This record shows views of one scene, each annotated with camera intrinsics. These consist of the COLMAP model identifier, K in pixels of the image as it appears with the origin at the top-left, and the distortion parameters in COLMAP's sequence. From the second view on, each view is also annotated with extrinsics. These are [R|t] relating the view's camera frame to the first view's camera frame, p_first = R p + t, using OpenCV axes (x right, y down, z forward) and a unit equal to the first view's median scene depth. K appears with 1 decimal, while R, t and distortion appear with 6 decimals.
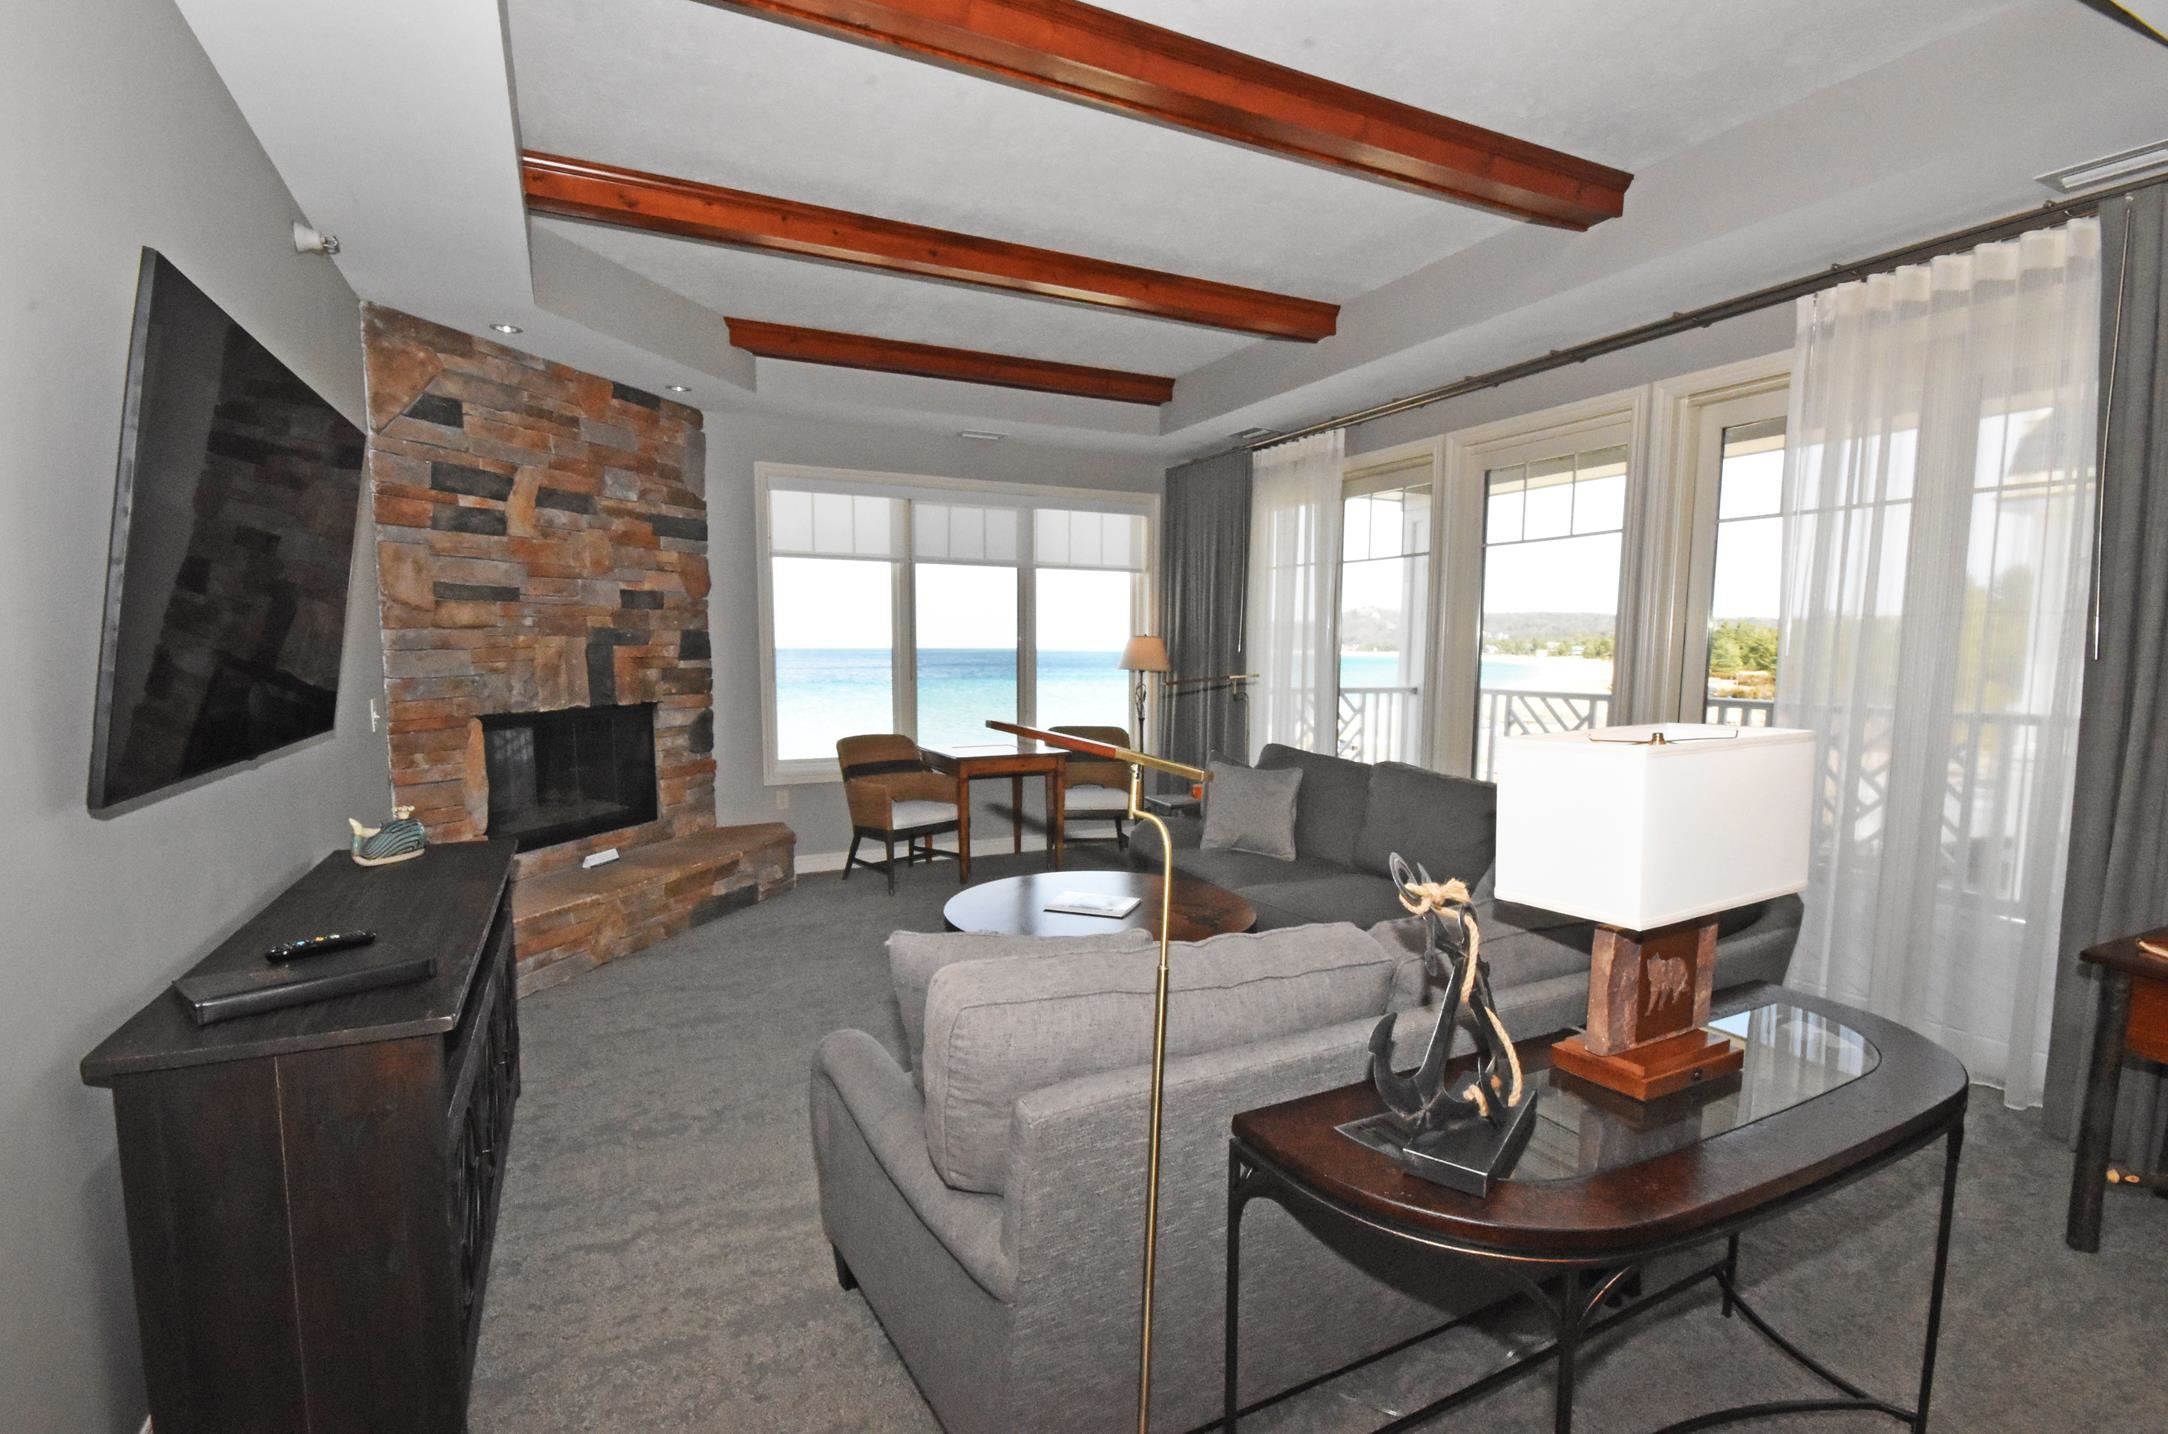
lens RADIAL K [[996.0, 0, 1071.2], [0, 996.0, 762.0], [0, 0, 1]] dist [0.000433, -0.000504]
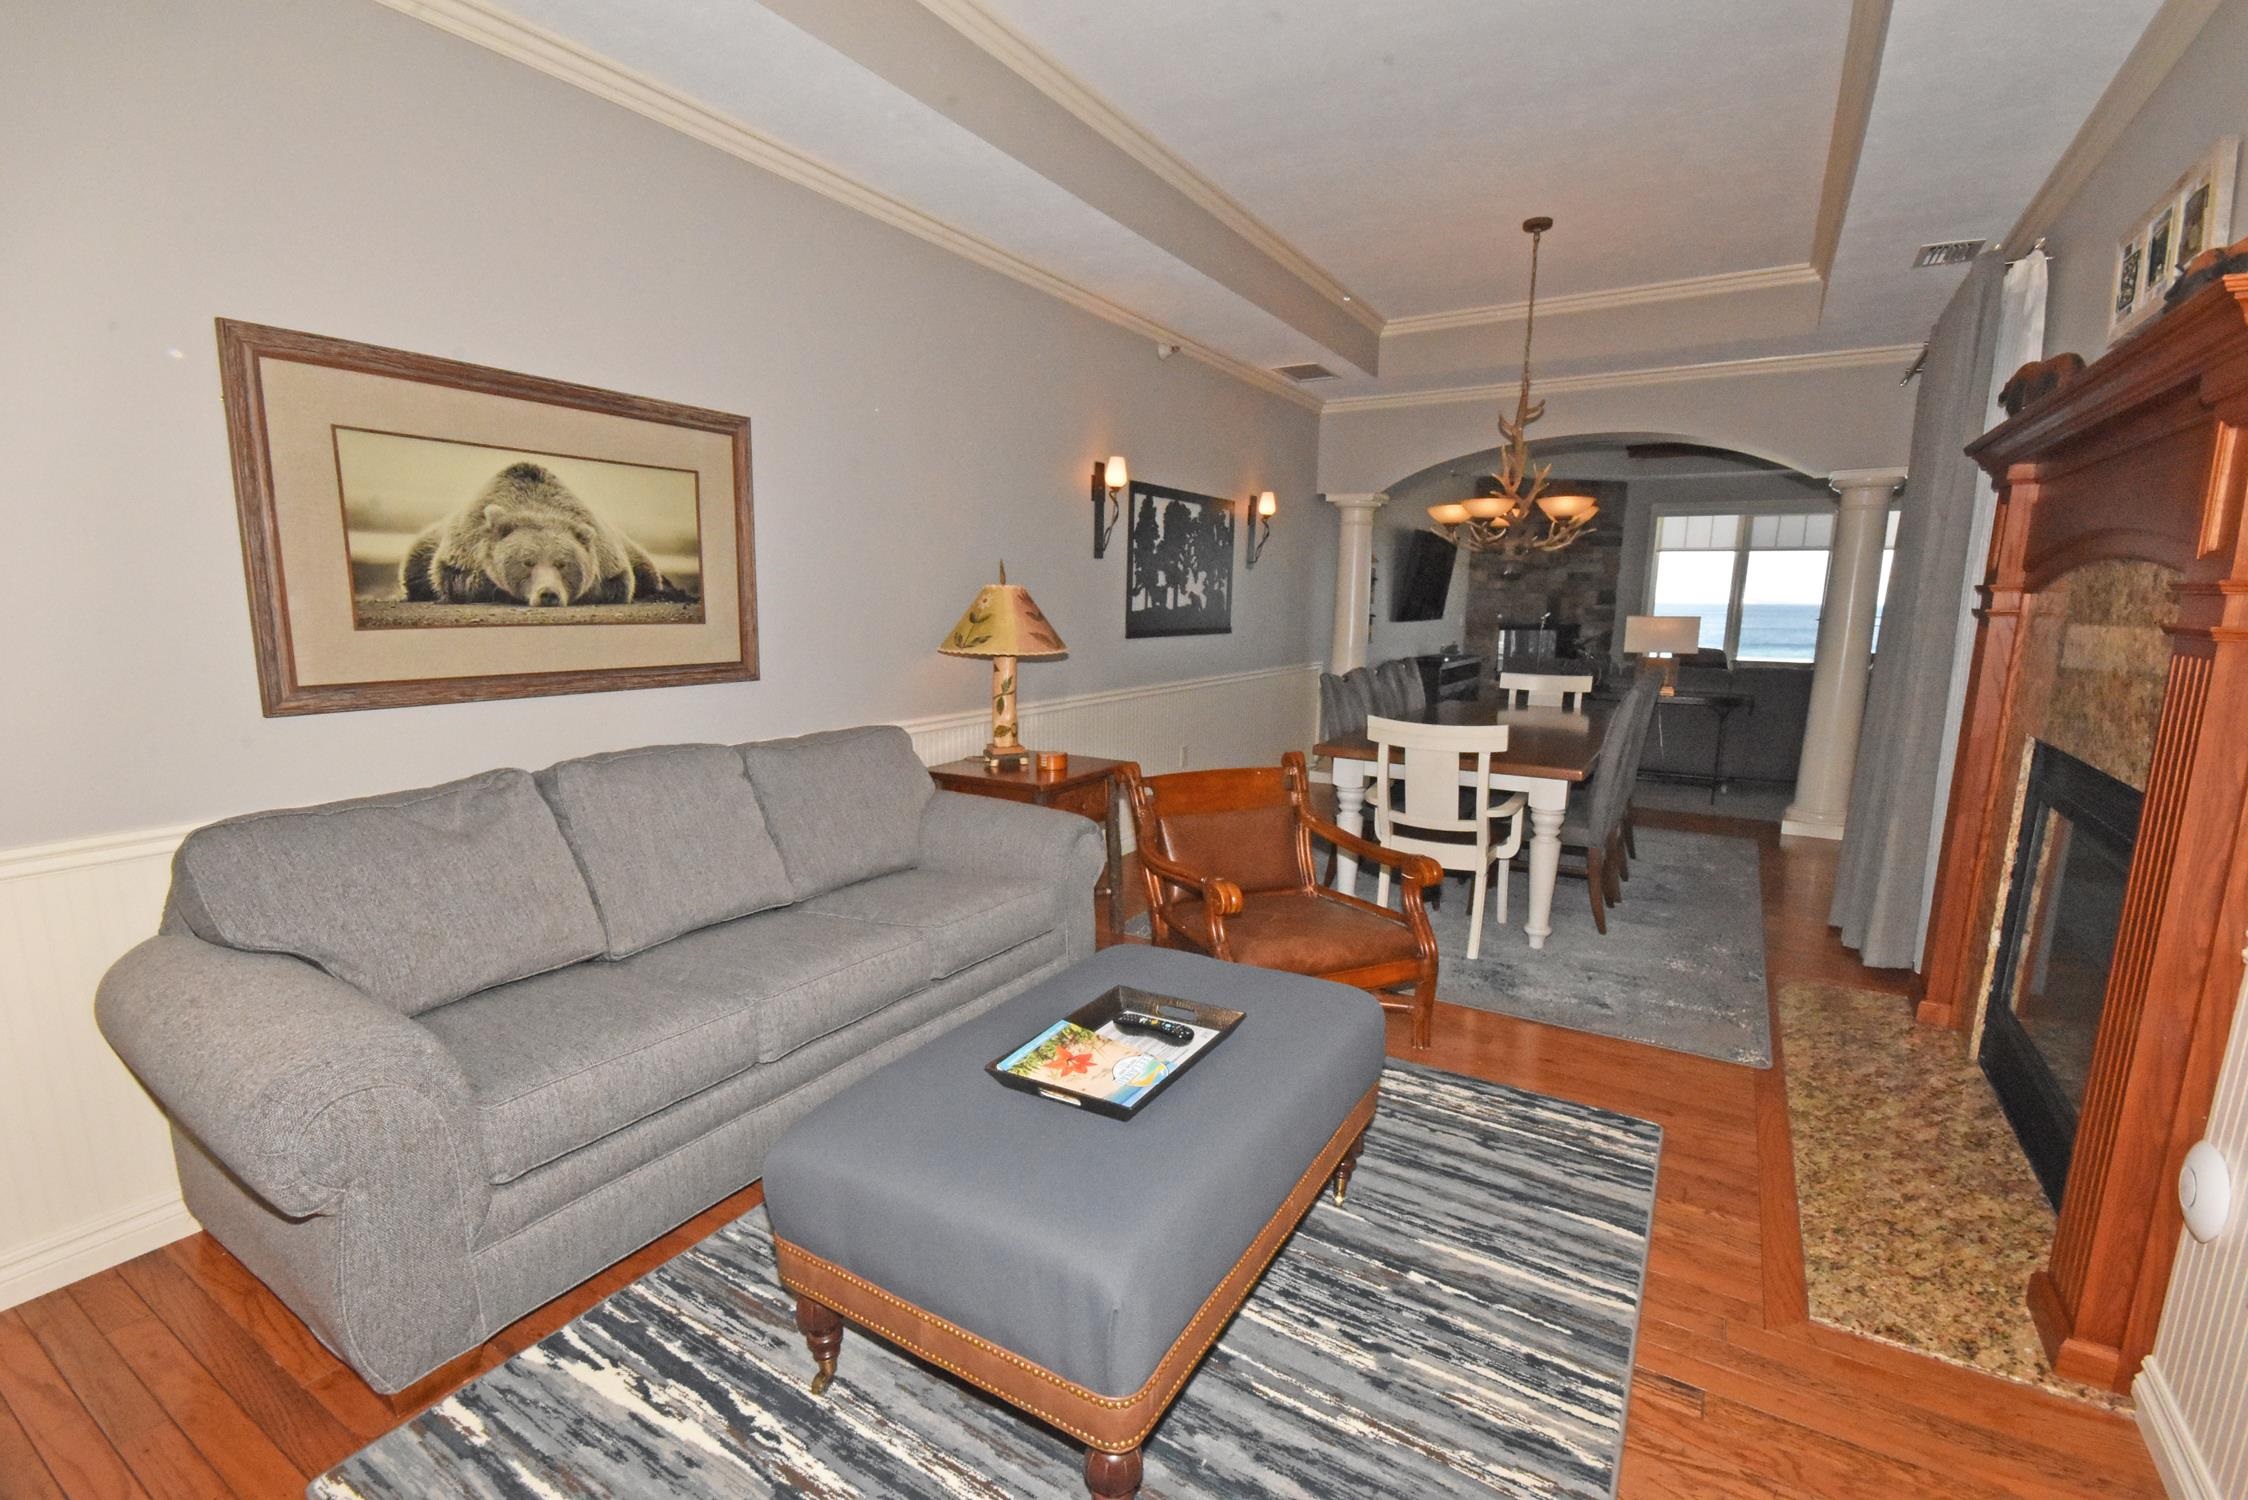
lens RADIAL K [[992.9, 0, 1140.6], [0, 992.9, 771.9], [0, 0, 1]] dist [0.007435, -0.006617]
pose [[0.537339, 0.150374, -0.829852, 0.983780], [-0.107893, 0.988147, 0.109196, 0.134205], [0.836436, 0.030860, 0.547195, -1.049358]]
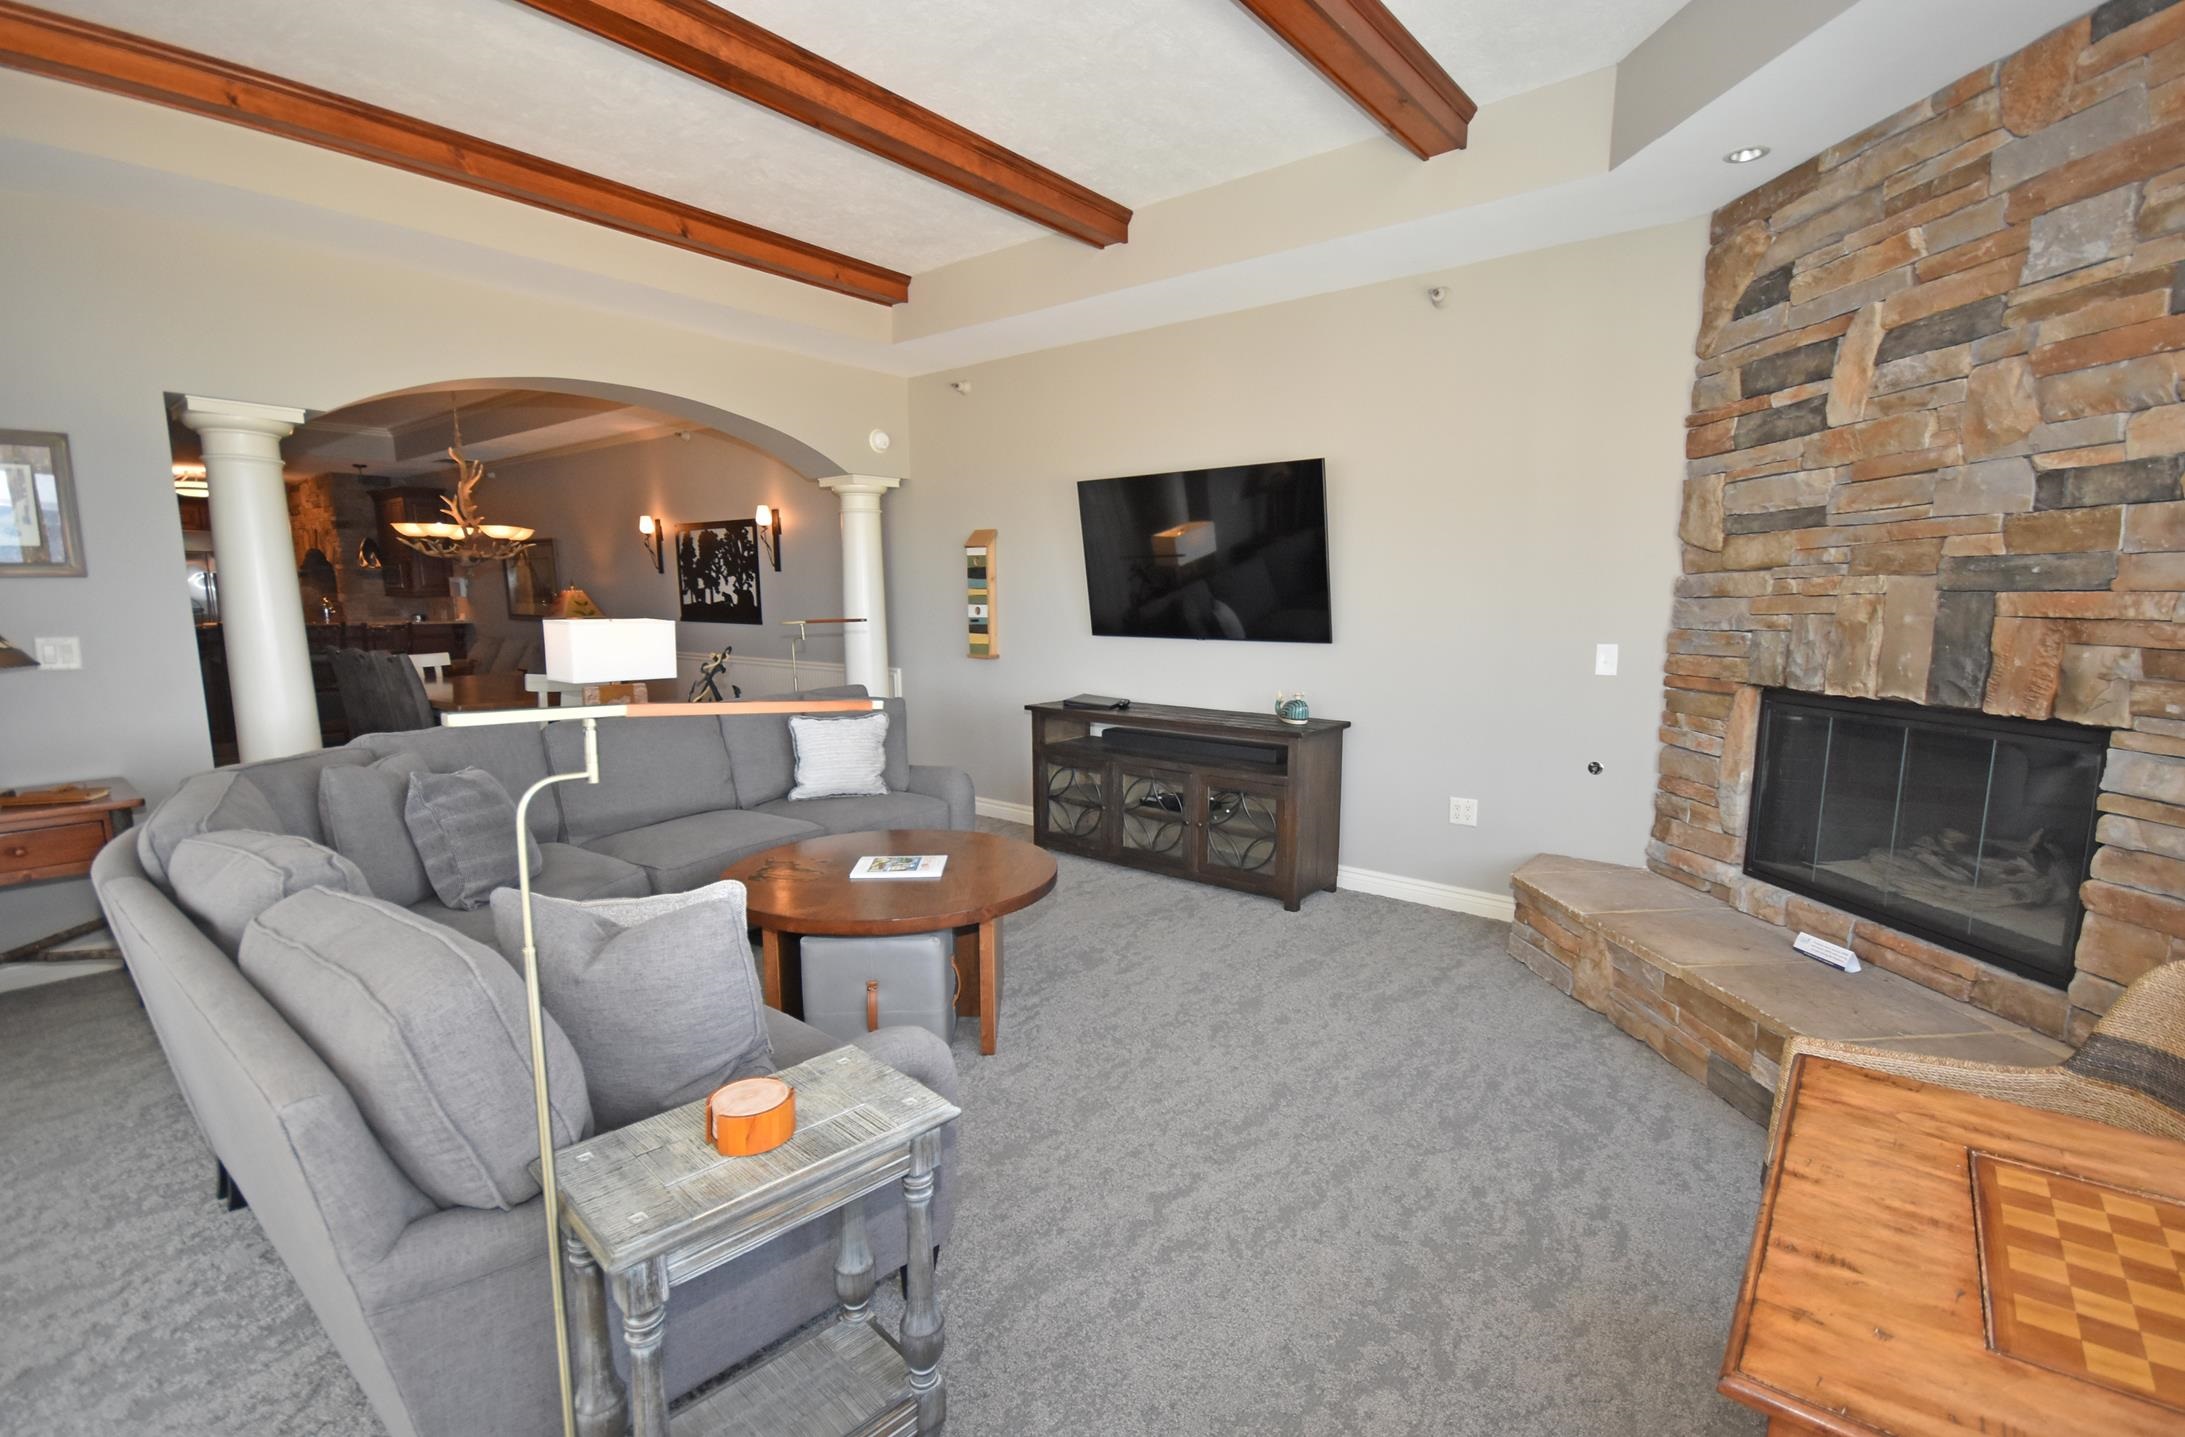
lens RADIAL K [[1003.8, 0, 1079.6], [0, 1003.8, 763.9], [0, 0, 1]] dist [0.000433, -0.000504]
pose [[-0.919810, 0.060514, -0.387669, 0.161783], [-0.051114, 0.961135, 0.271307, -0.148861], [0.389020, 0.269366, -0.880968, 1.302776]]
